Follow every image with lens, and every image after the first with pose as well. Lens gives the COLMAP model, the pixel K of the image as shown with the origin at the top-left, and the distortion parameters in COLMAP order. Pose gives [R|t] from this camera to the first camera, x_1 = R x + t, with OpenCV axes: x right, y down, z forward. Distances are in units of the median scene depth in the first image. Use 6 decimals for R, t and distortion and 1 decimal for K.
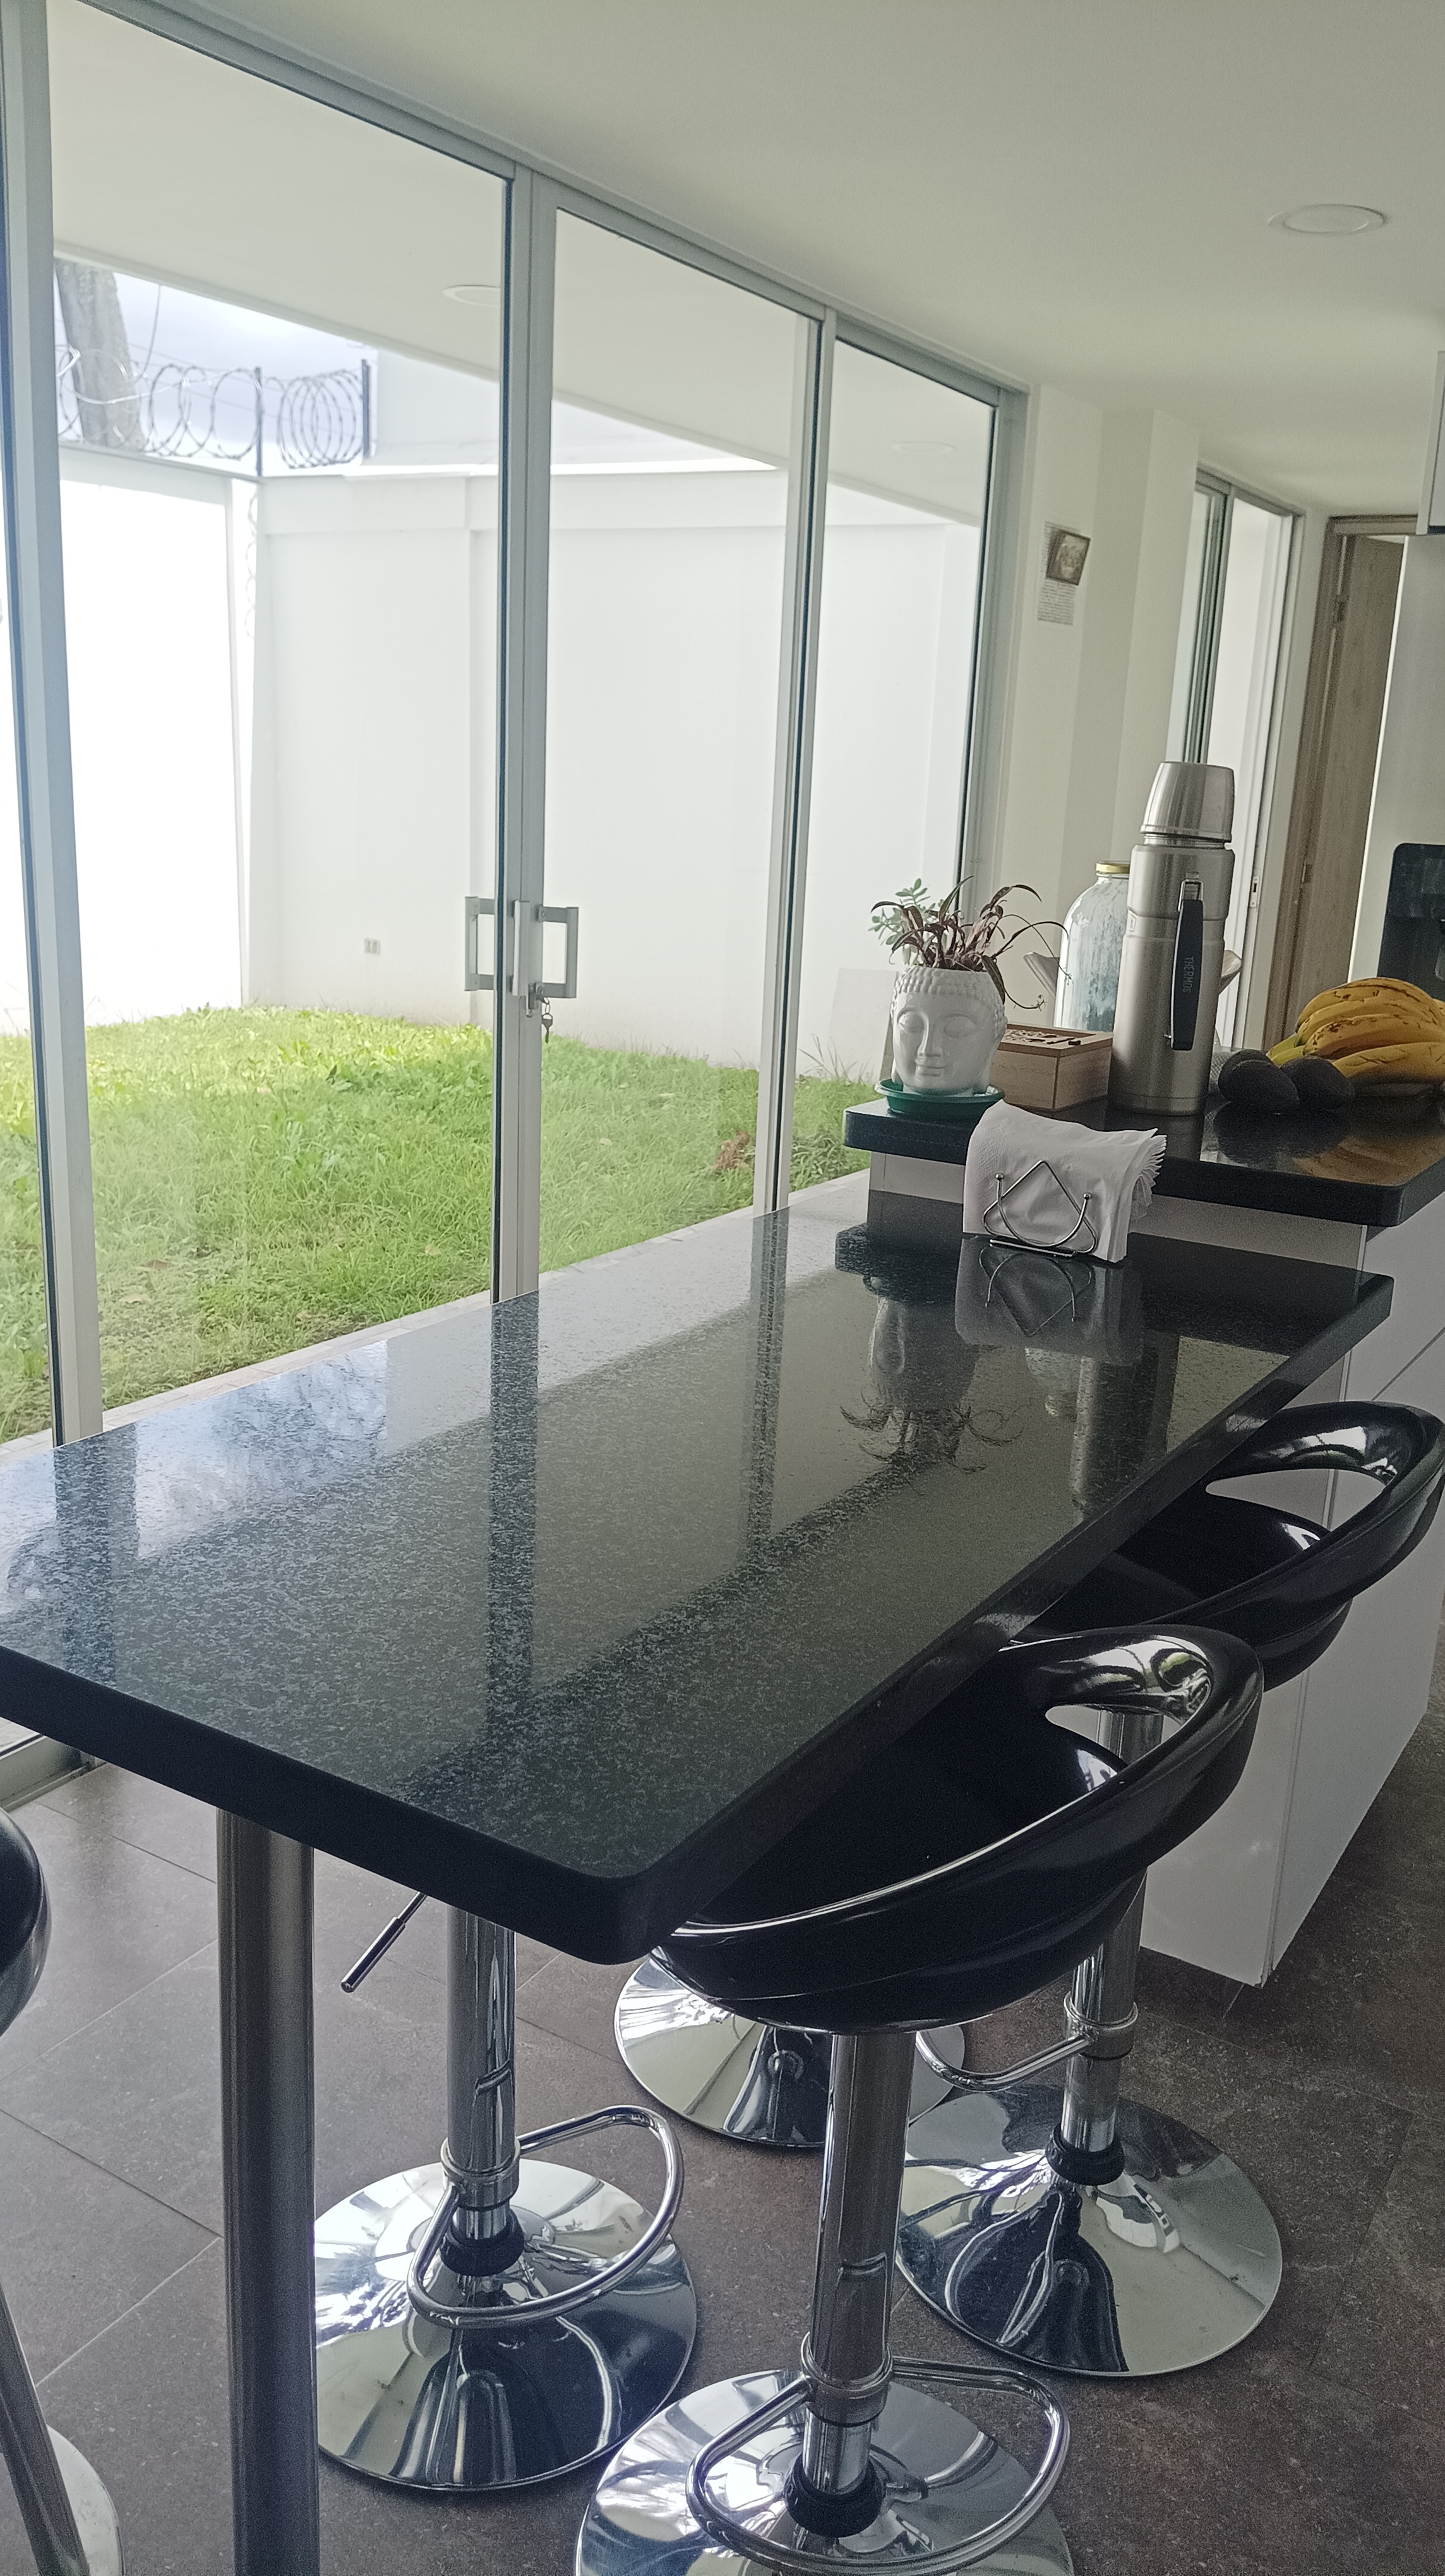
lens RADIAL K [[1923.2, 0, 722.5], [0, 1923.2, 1288.0], [0, 0, 1]] dist [0.057024, -0.003813]
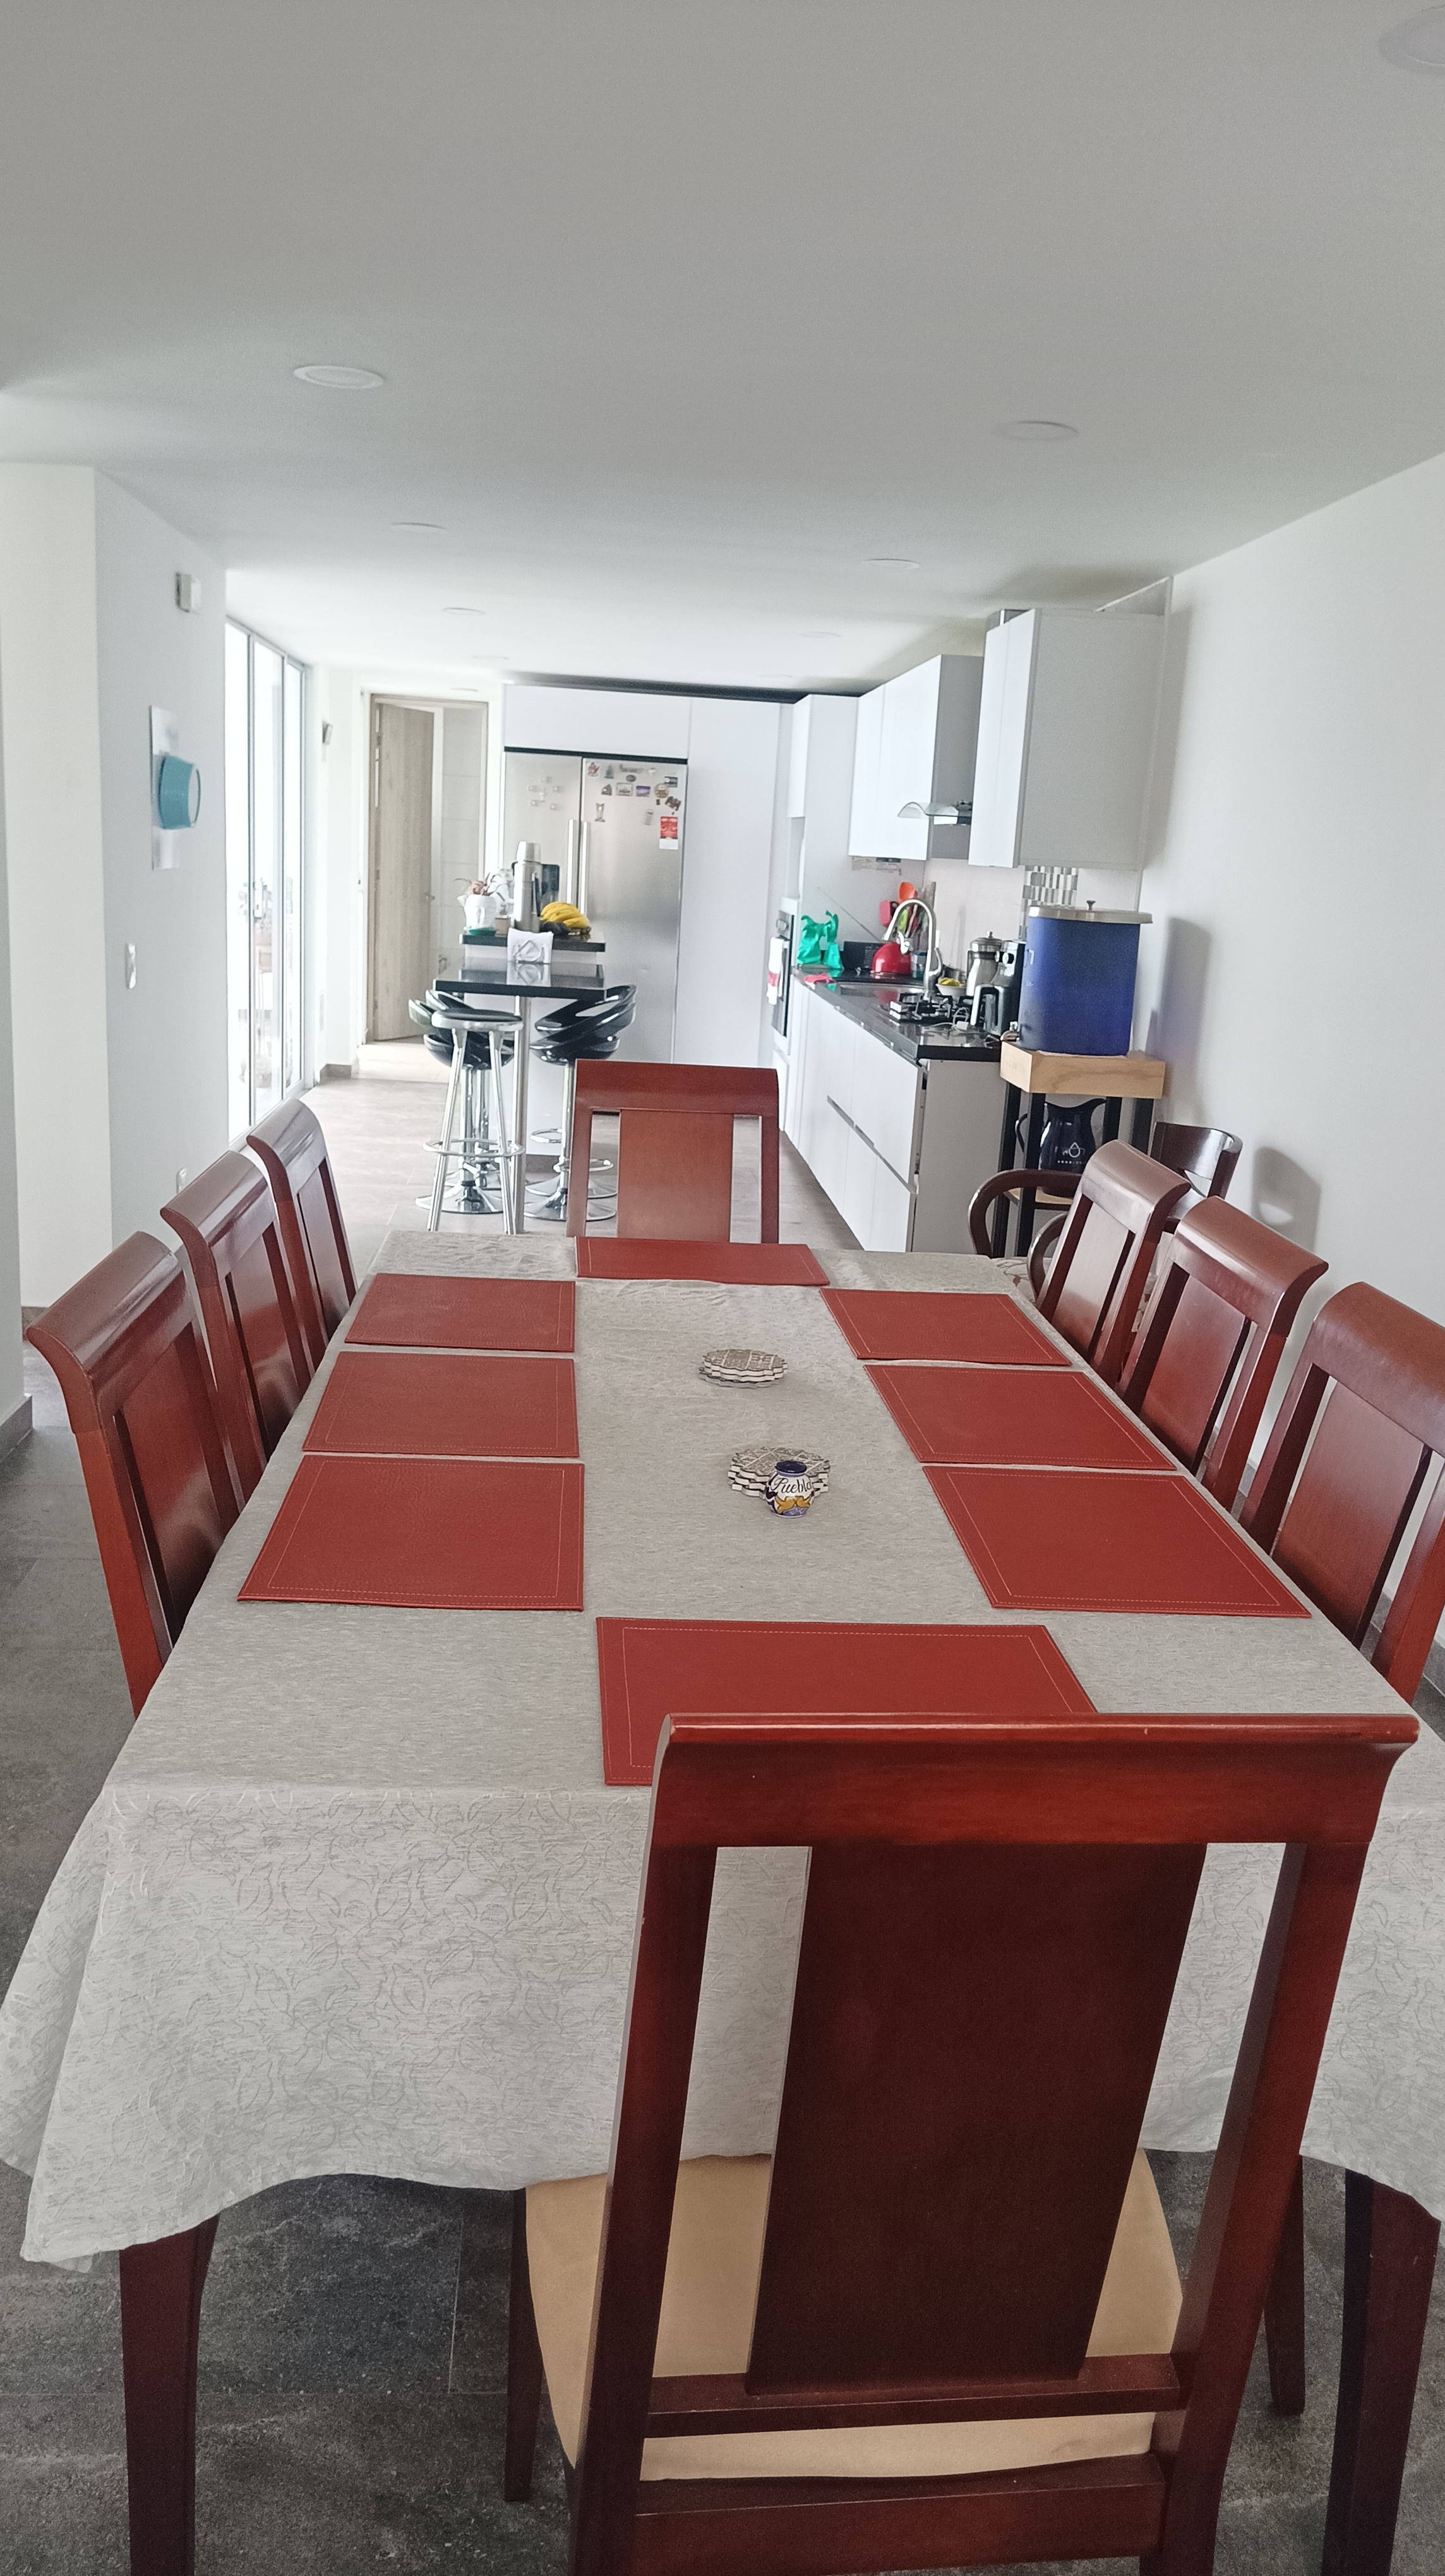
lens RADIAL K [[1923.2, 0, 722.5], [0, 1923.2, 1288.0], [0, 0, 1]] dist [0.057024, -0.003813]
pose [[0.812415, -0.129515, 0.568514, -1.291049], [0.132754, 0.990497, 0.035941, 0.385061], [-0.567766, 0.046273, 0.821888, -1.727686]]
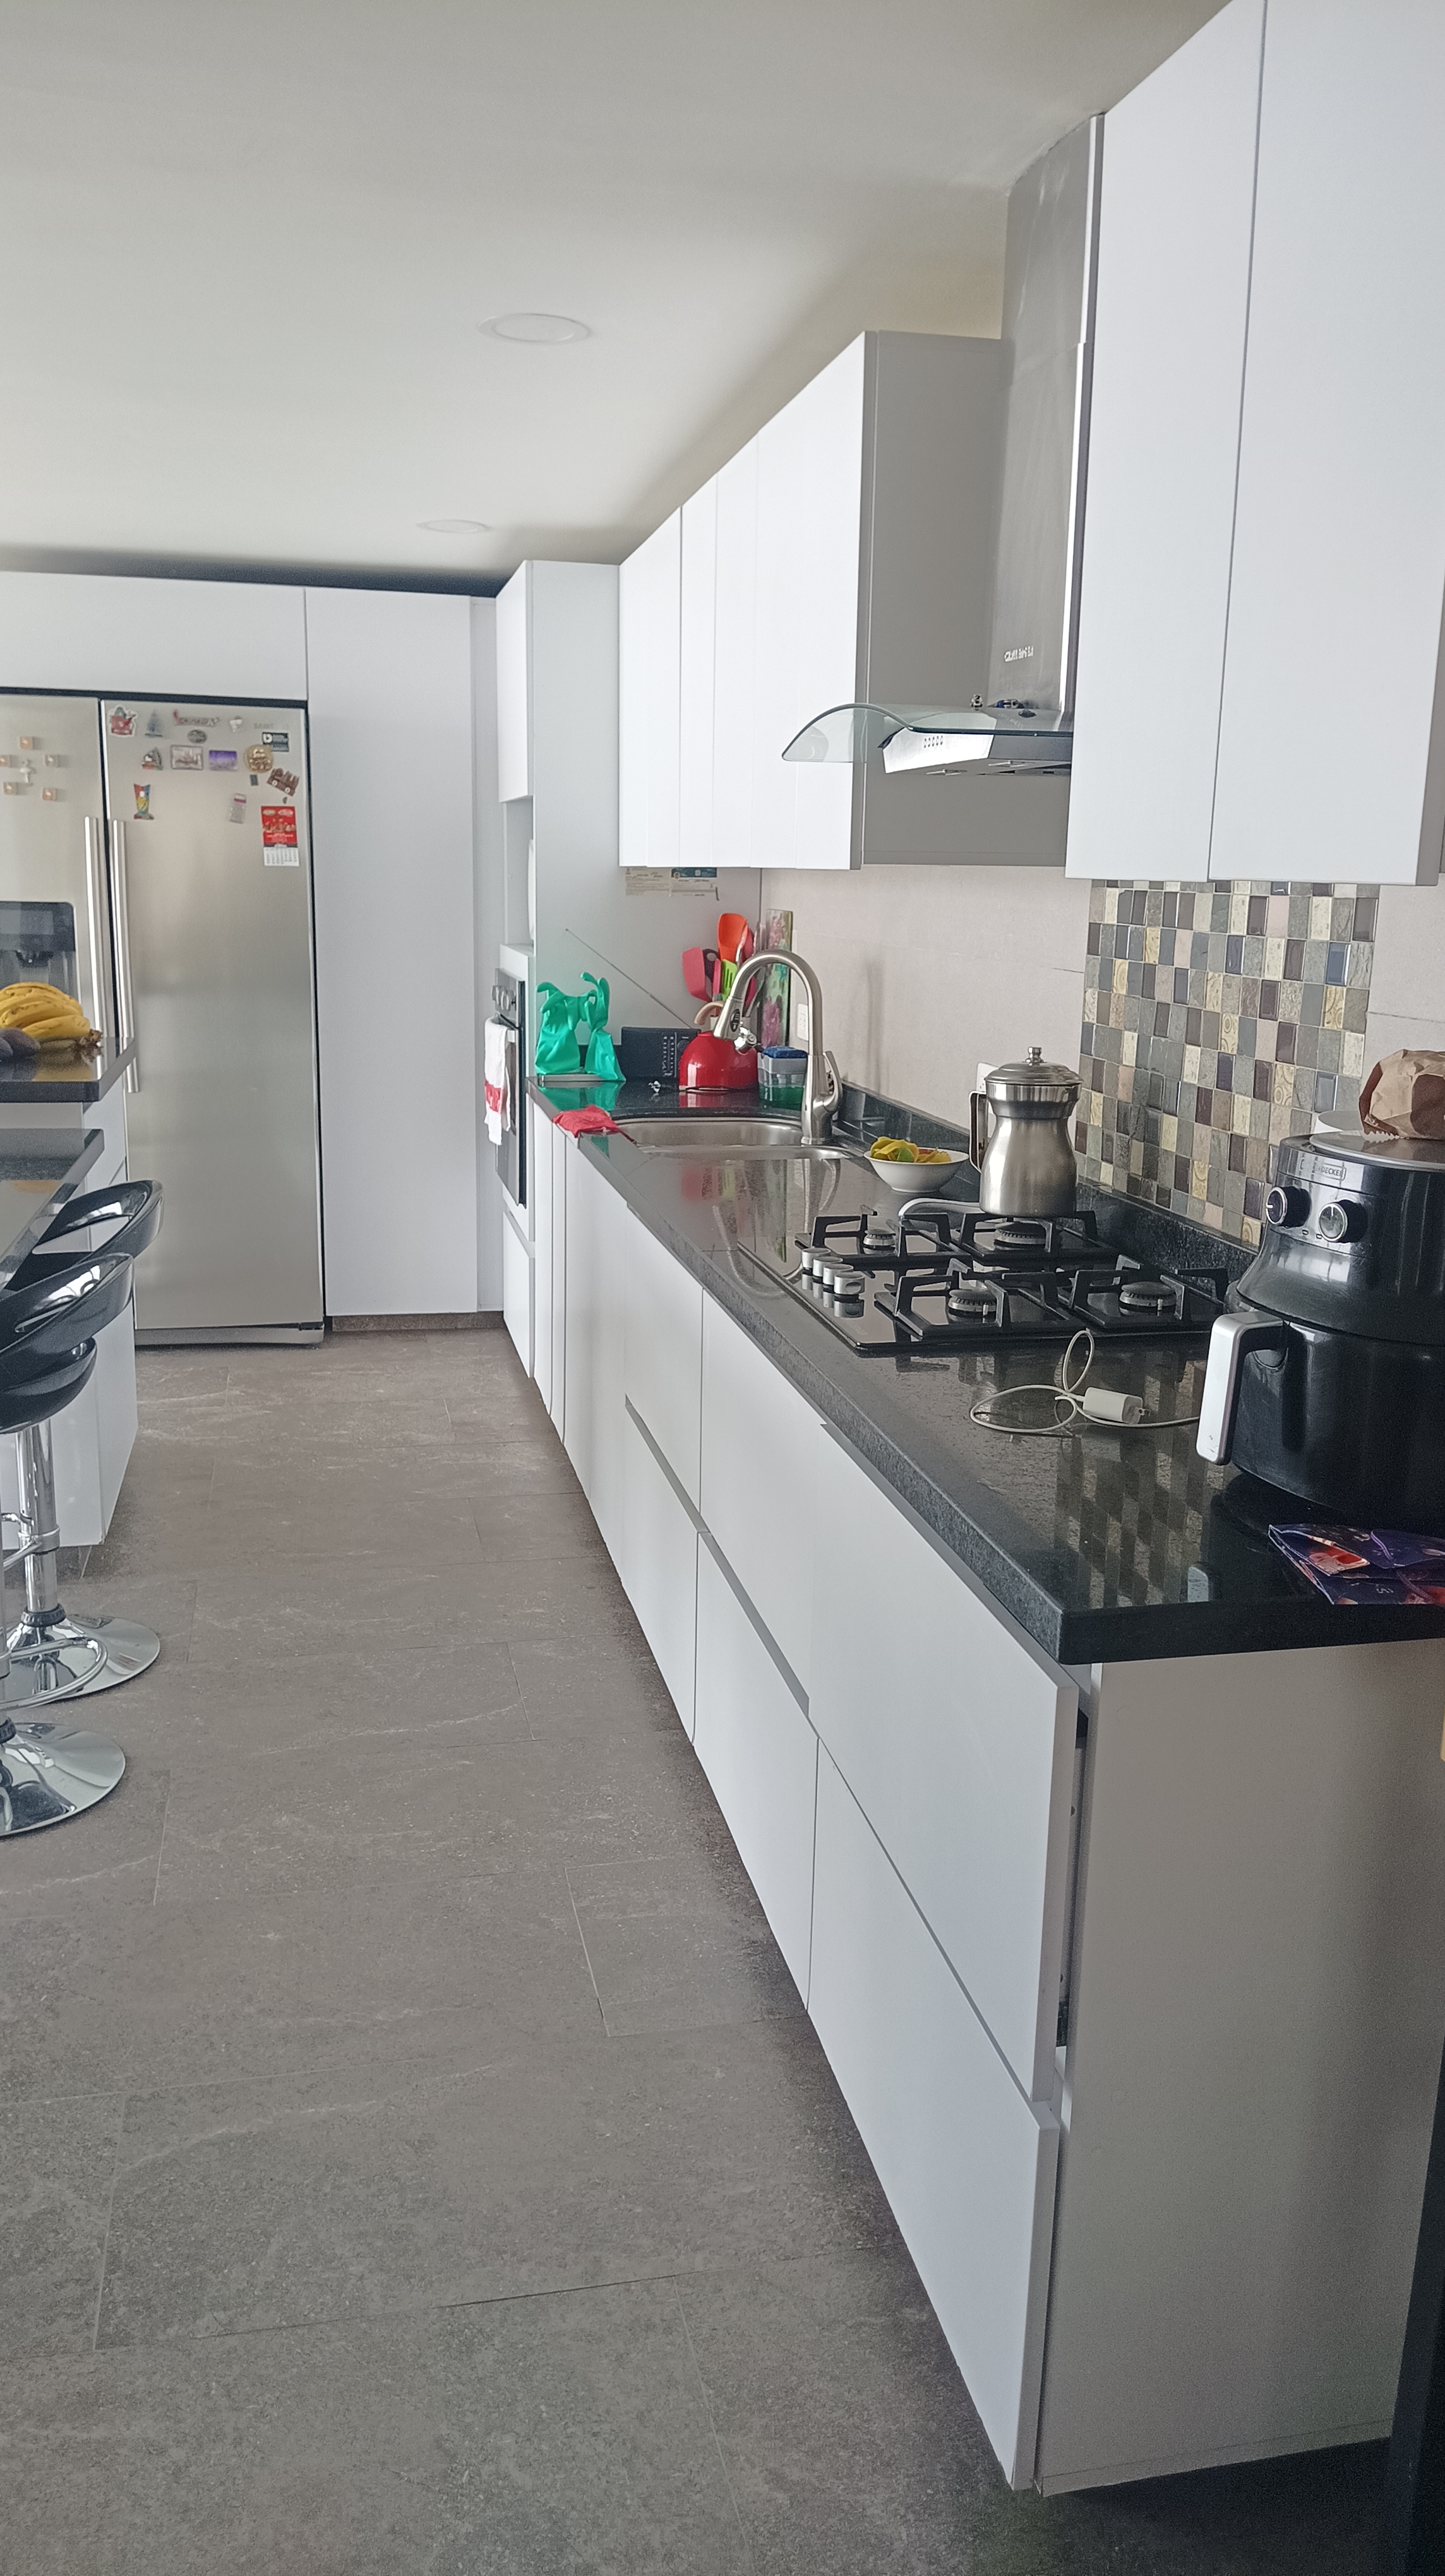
lens RADIAL K [[1882.2, 0, 748.4], [0, 1882.2, 1279.6], [0, 0, 1]] dist [0.091316, -0.202632]
pose [[0.711967, -0.177235, 0.679478, -0.324796], [0.193546, 0.979673, 0.052737, 0.107482], [-0.675013, 0.093963, 0.731798, -0.511973]]
